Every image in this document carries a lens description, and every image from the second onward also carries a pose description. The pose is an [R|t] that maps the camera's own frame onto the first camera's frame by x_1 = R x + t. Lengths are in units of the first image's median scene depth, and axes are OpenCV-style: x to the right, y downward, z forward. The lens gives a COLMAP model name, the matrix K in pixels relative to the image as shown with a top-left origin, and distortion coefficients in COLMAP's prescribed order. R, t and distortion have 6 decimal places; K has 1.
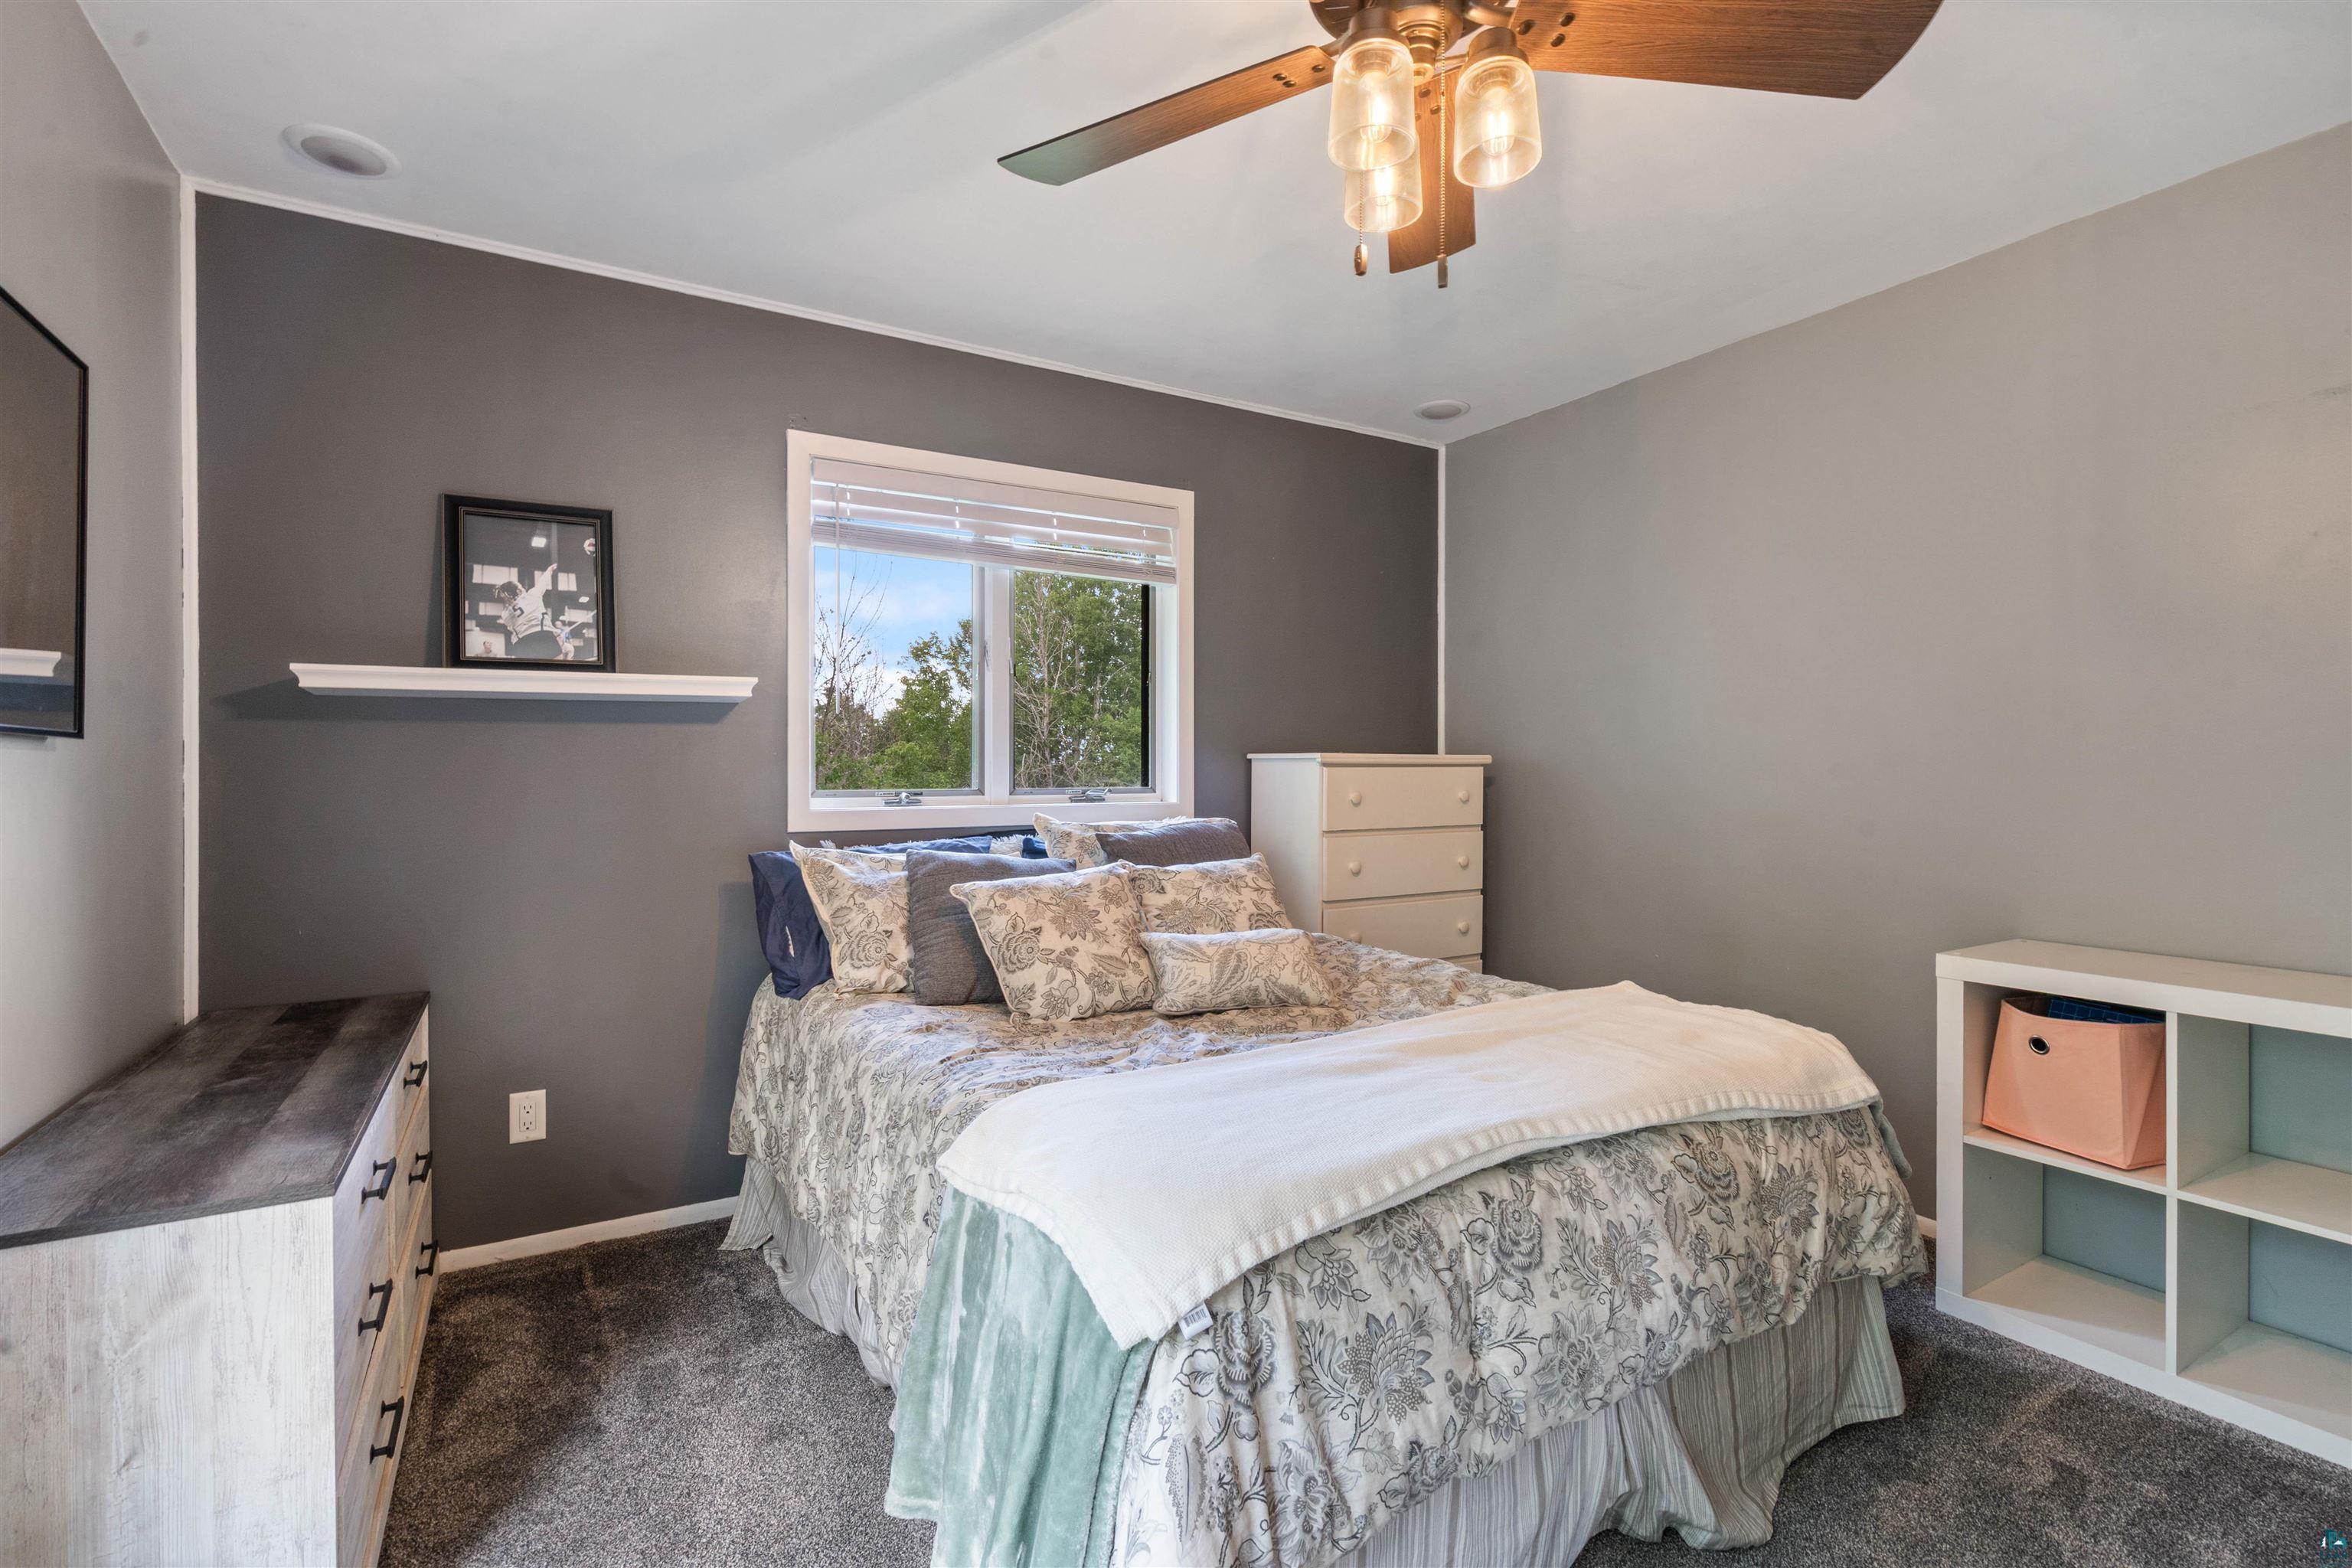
lens RADIAL K [[1085.7, 0, 1170.6], [0, 1085.7, 776.1], [0, 0, 1]] dist [-0.003151, 0.000296]
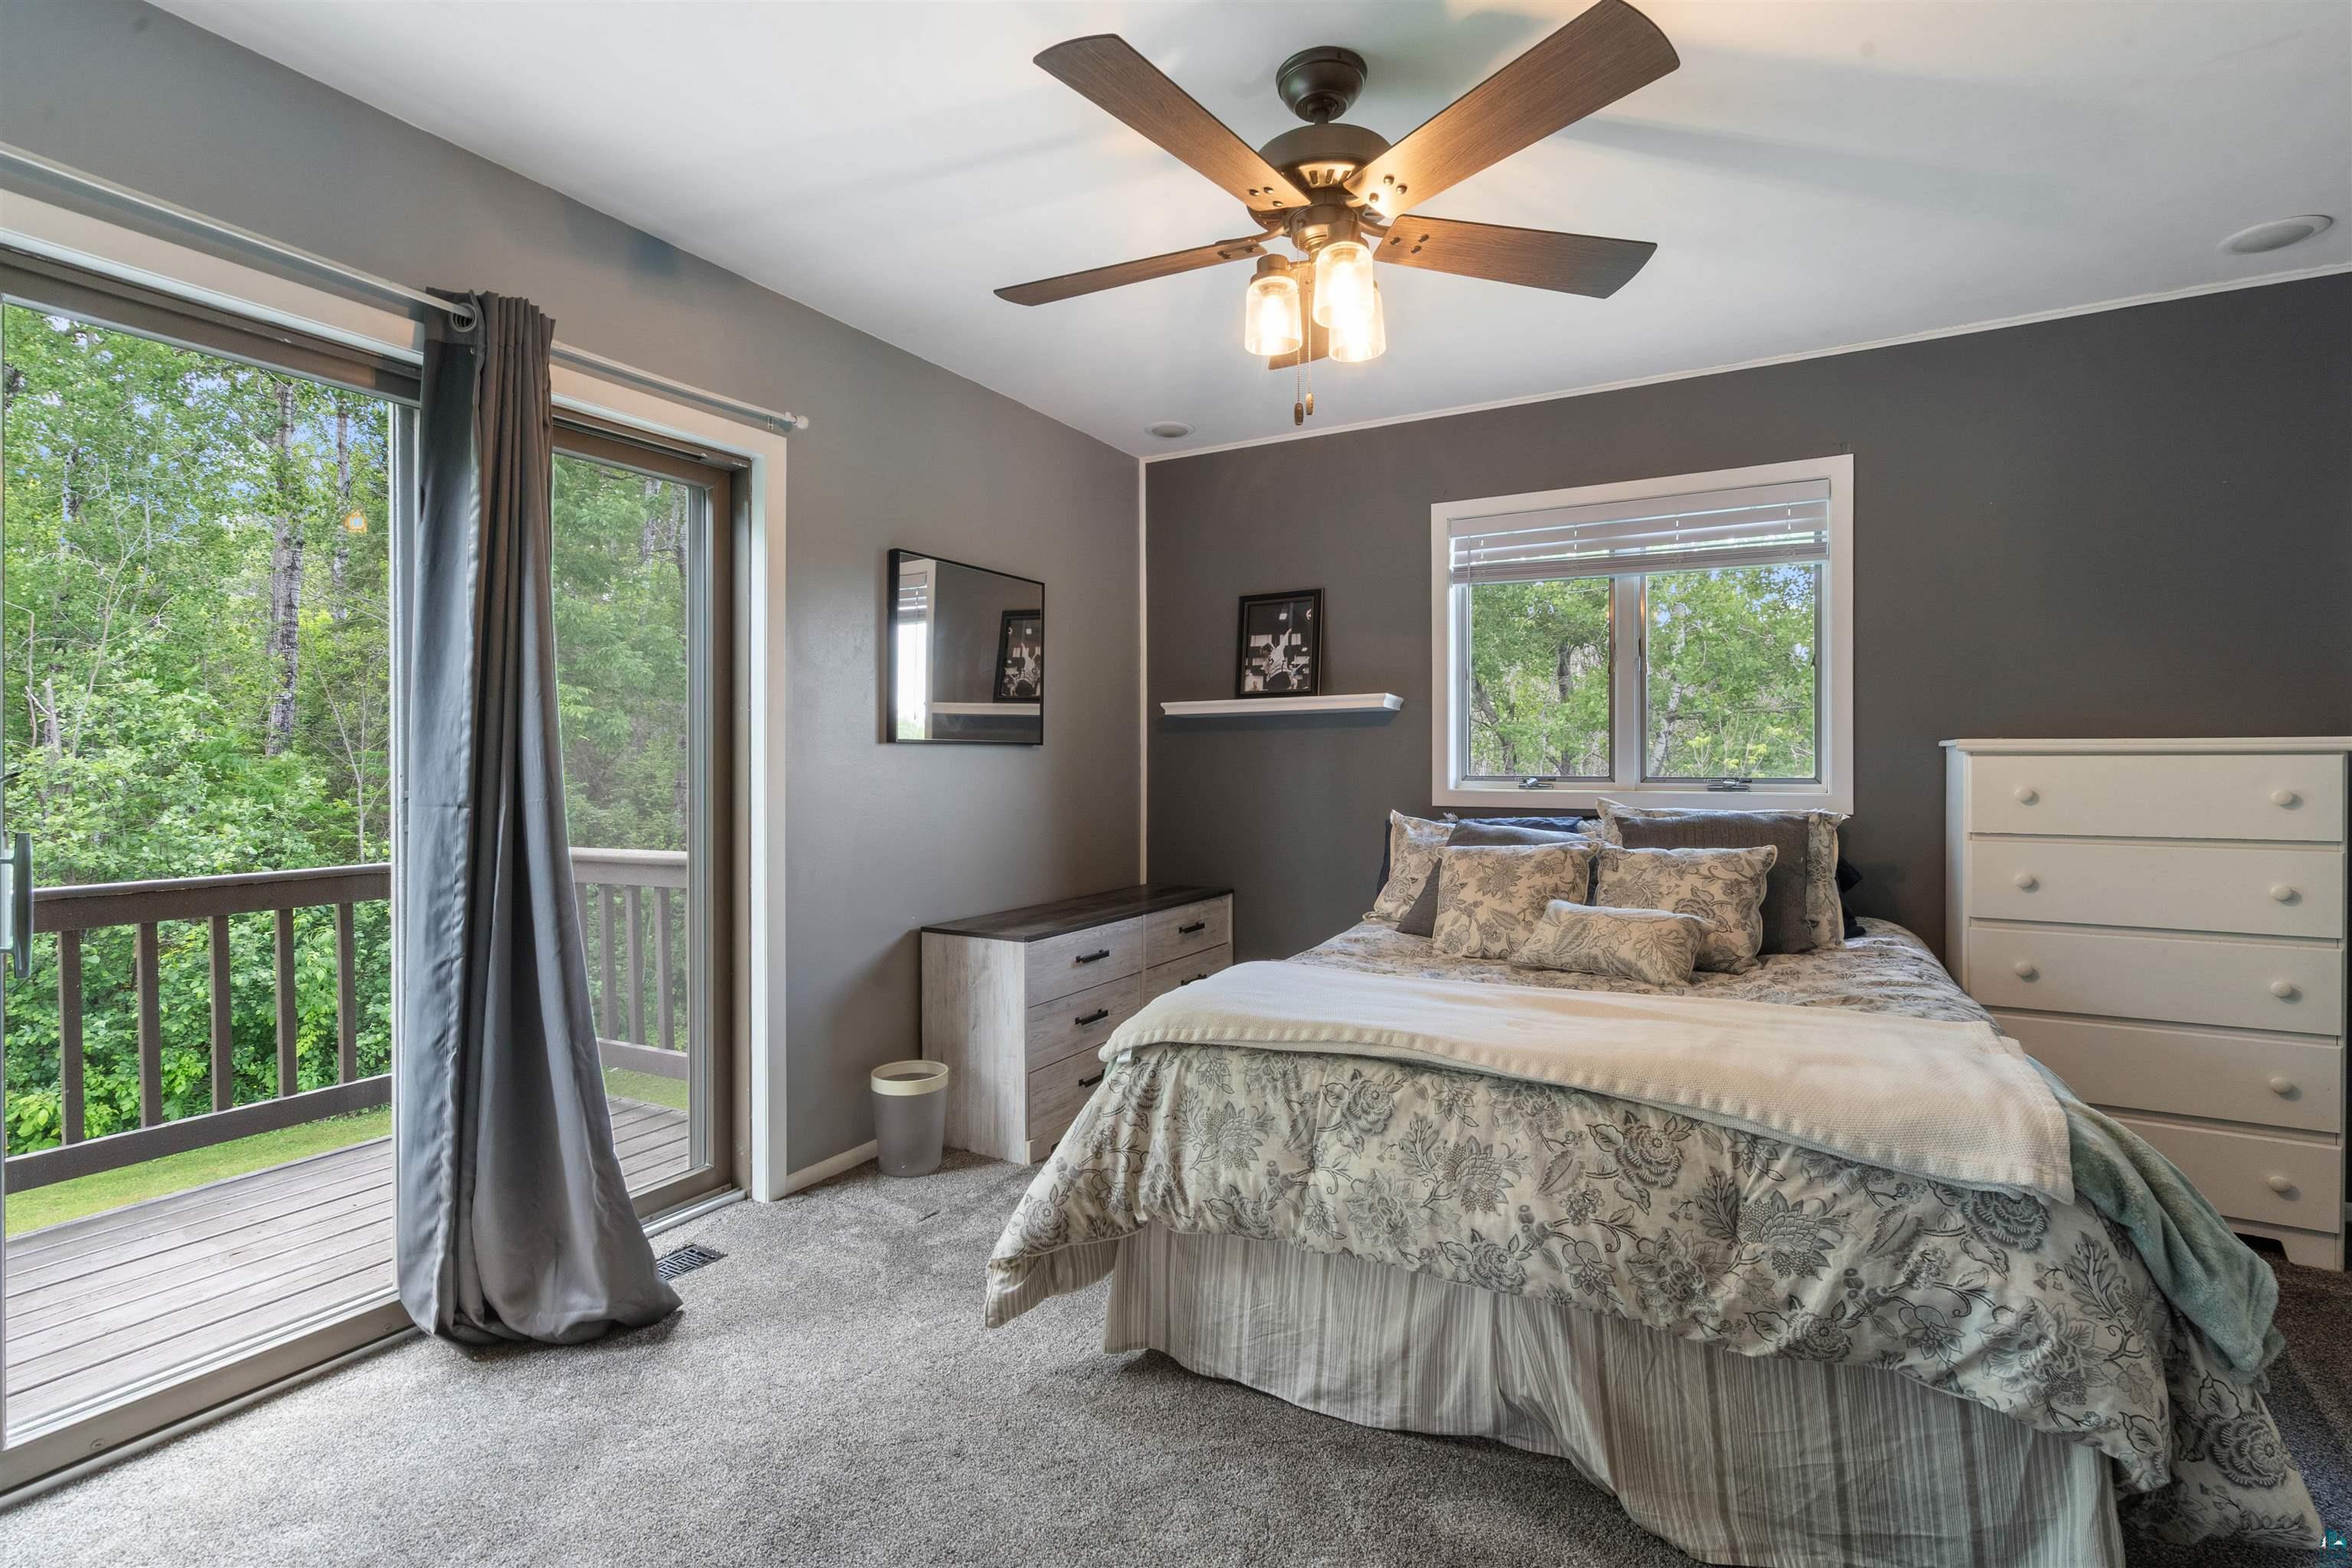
lens RADIAL K [[1085.7, 0, 1168.2], [0, 1085.7, 769.1], [0, 0, 1]] dist [-0.003151, 0.000296]
pose [[0.486041, 0.008433, -0.873895, 1.113393], [-0.006558, 0.999960, 0.006001, 0.001361], [0.873911, 0.002814, 0.486077, 0.110783]]
